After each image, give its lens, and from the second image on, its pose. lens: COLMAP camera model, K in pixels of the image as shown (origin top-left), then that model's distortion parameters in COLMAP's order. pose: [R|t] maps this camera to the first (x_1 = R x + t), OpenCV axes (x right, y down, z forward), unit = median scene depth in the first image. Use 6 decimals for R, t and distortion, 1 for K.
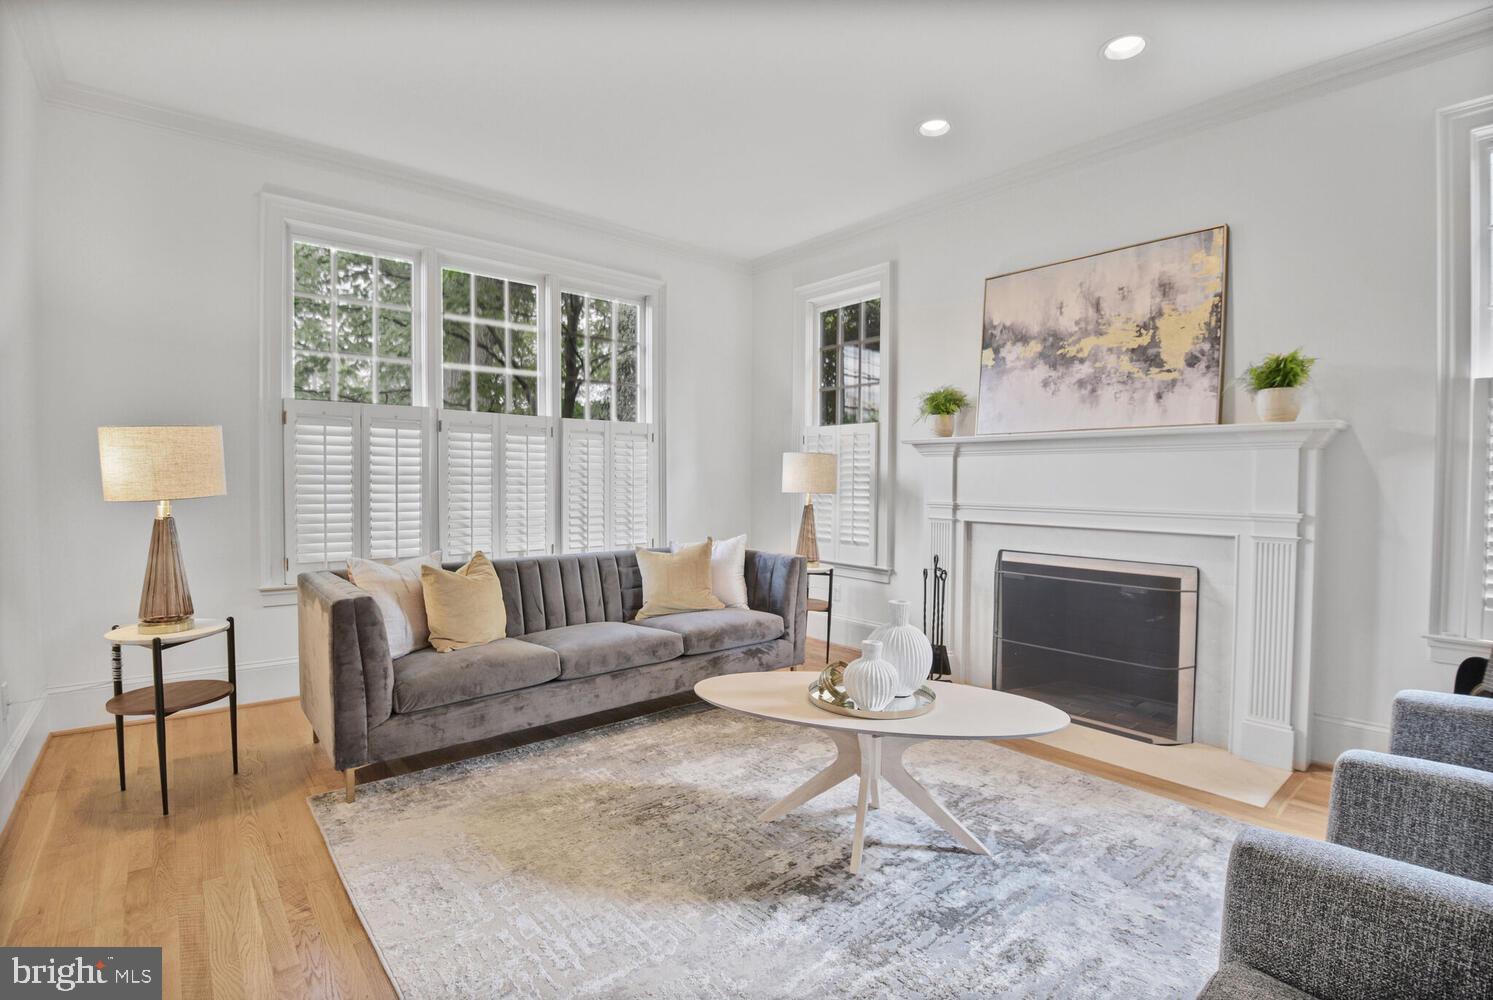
lens RADIAL K [[688.5, 0, 747.8], [0, 688.5, 493.5], [0, 0, 1]] dist [-0.037797, -0.003136]
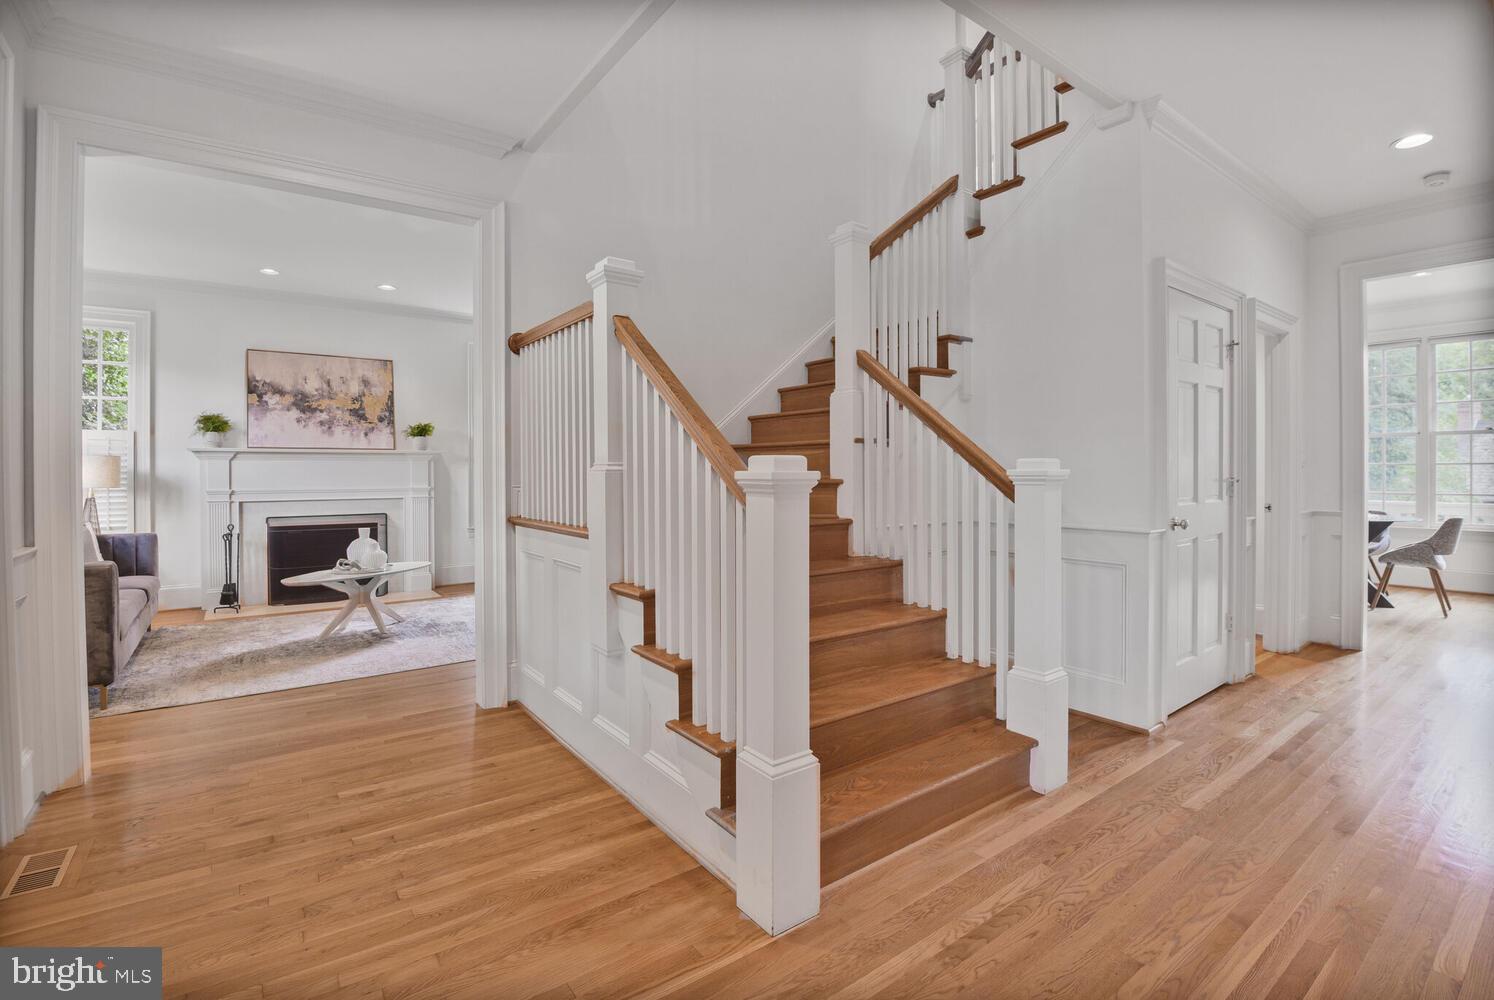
lens RADIAL K [[689.0, 0, 766.6], [0, 689.0, 475.5], [0, 0, 1]] dist [-0.037797, -0.003136]
pose [[0.059118, -0.011305, 0.998187, -1.303742], [0.028273, 0.999554, 0.009646, -0.000505], [-0.997851, 0.027651, 0.059412, -0.331670]]
